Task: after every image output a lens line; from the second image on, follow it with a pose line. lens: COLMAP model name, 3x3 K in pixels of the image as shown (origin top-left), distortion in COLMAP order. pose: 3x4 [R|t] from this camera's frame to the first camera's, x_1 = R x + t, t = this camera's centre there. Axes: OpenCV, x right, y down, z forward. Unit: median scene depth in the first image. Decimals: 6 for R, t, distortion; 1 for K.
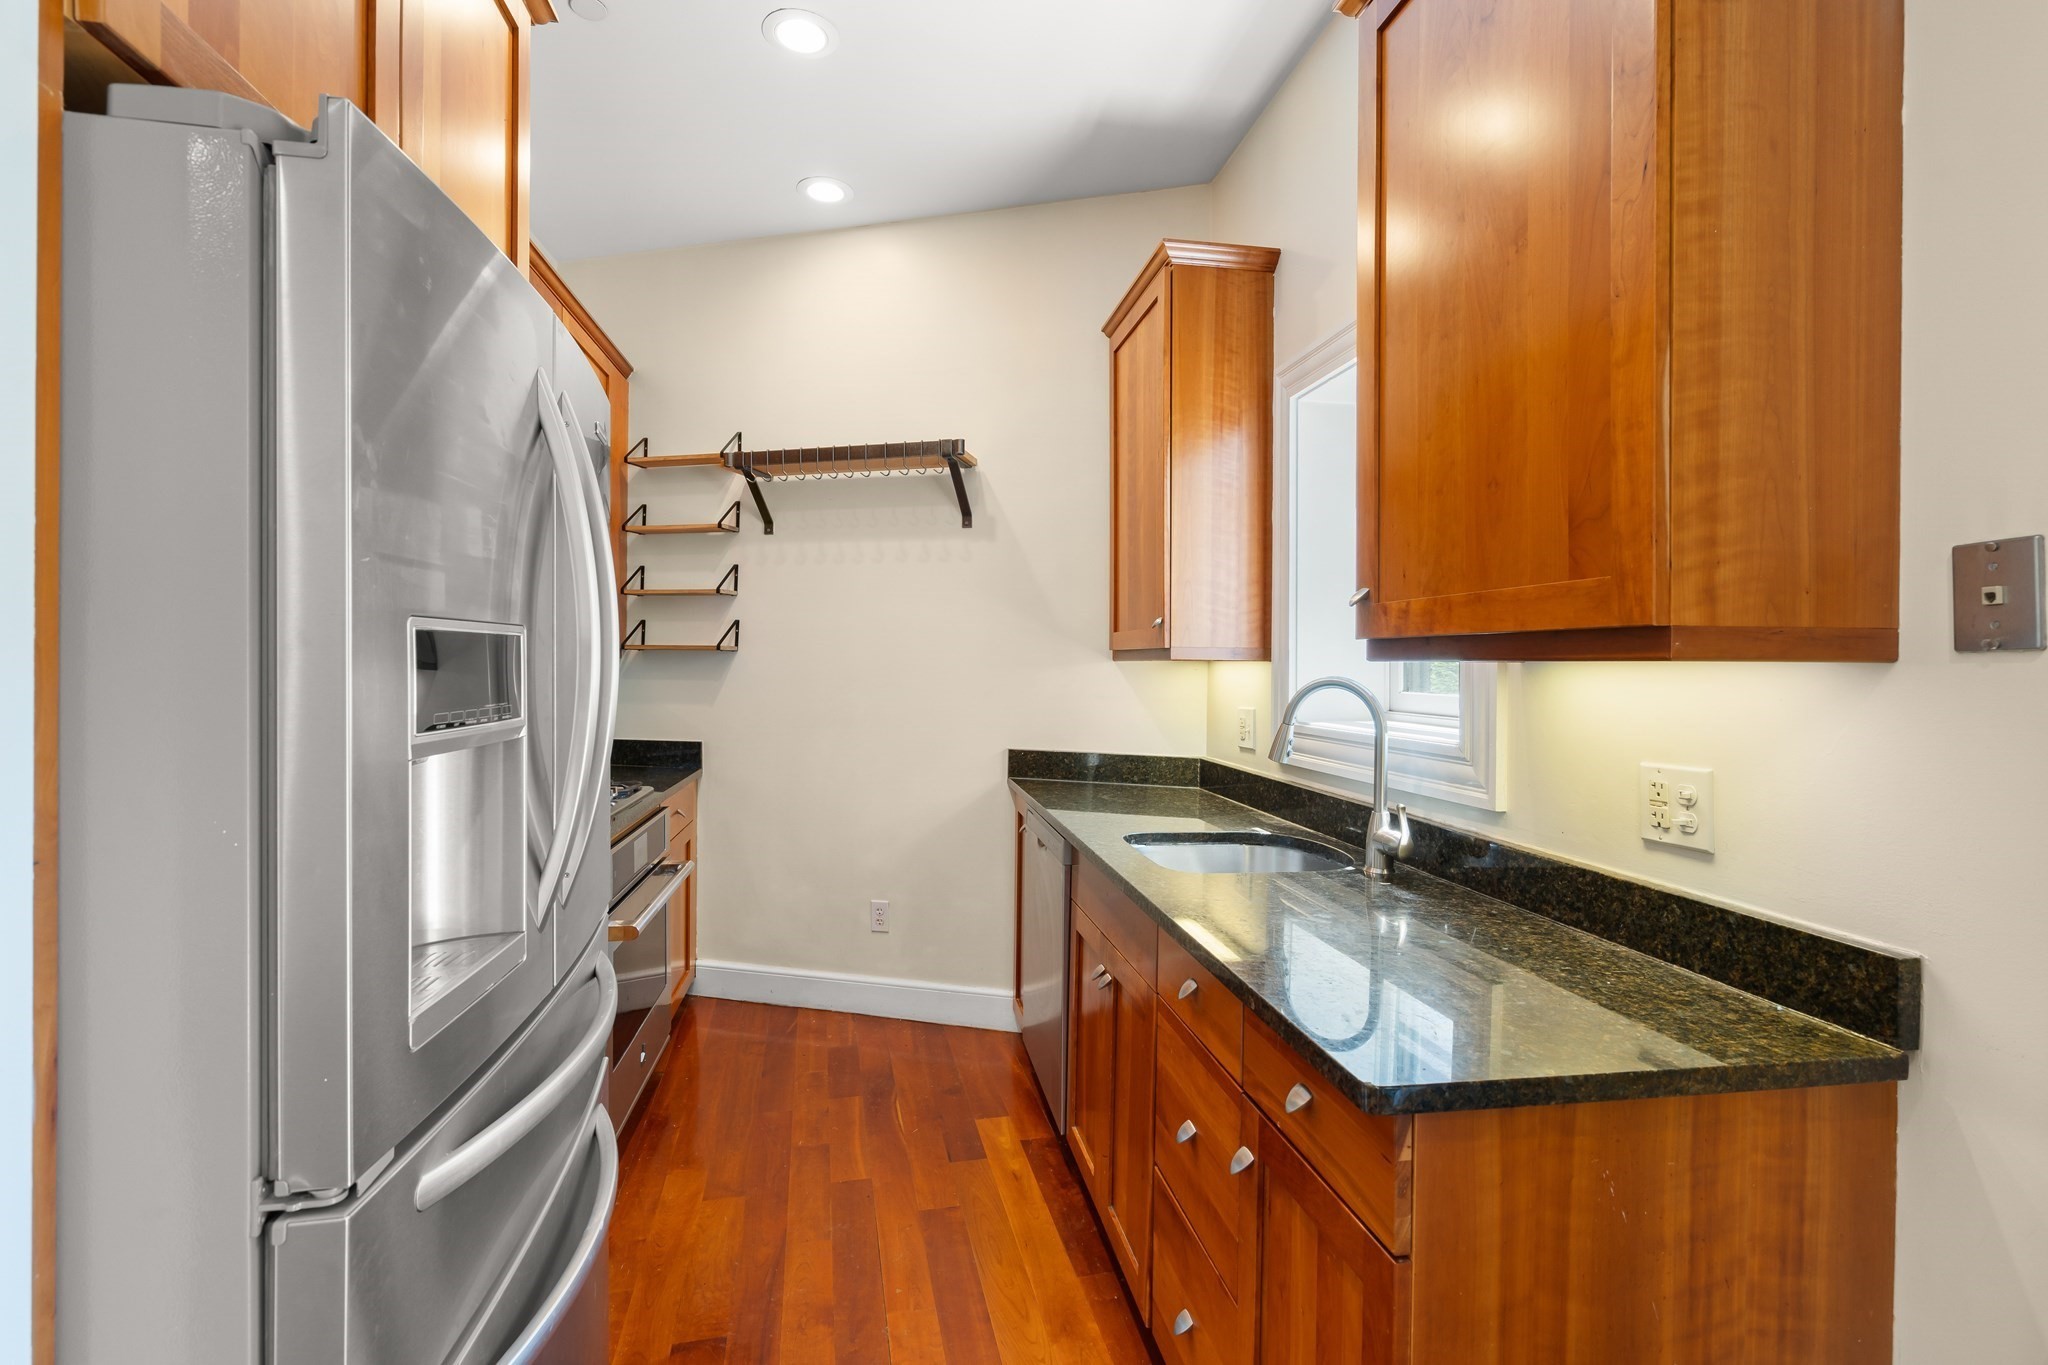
lens RADIAL K [[931.0, 0, 1031.4], [0, 931.0, 667.5], [0, 0, 1]] dist [-0.002041, 0.000746]
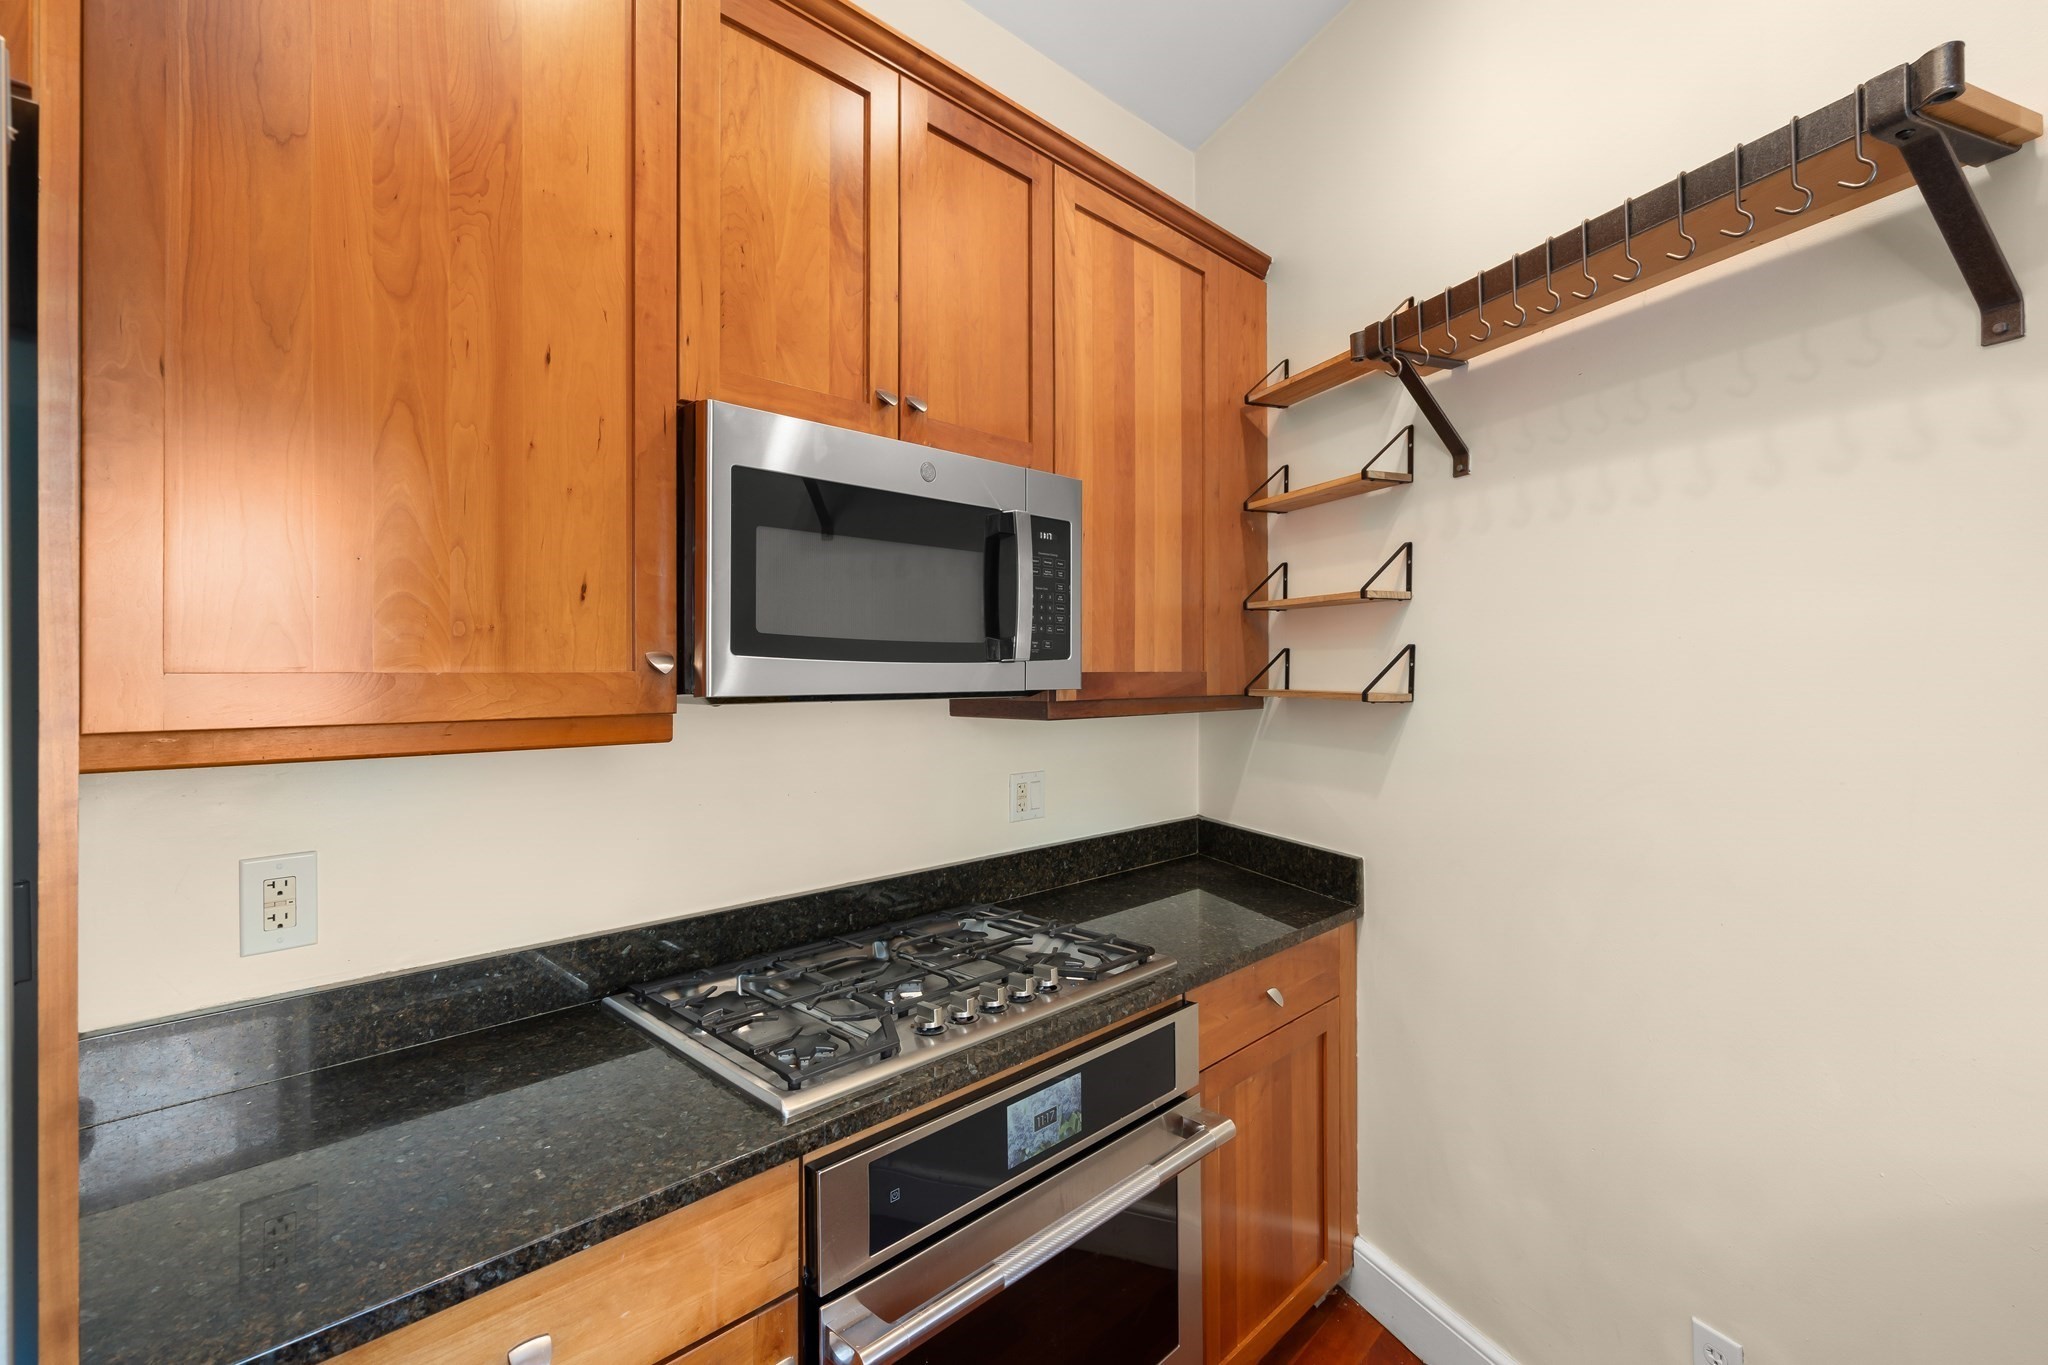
lens RADIAL K [[939.8, 0, 1028.8], [0, 939.8, 666.3], [0, 0, 1]] dist [0.002036, 0.000297]
pose [[0.581961, -0.013963, -0.813097, -0.000329], [0.004192, 0.999891, -0.014170, -0.041827], [0.813206, 0.004838, 0.581956, 0.662358]]
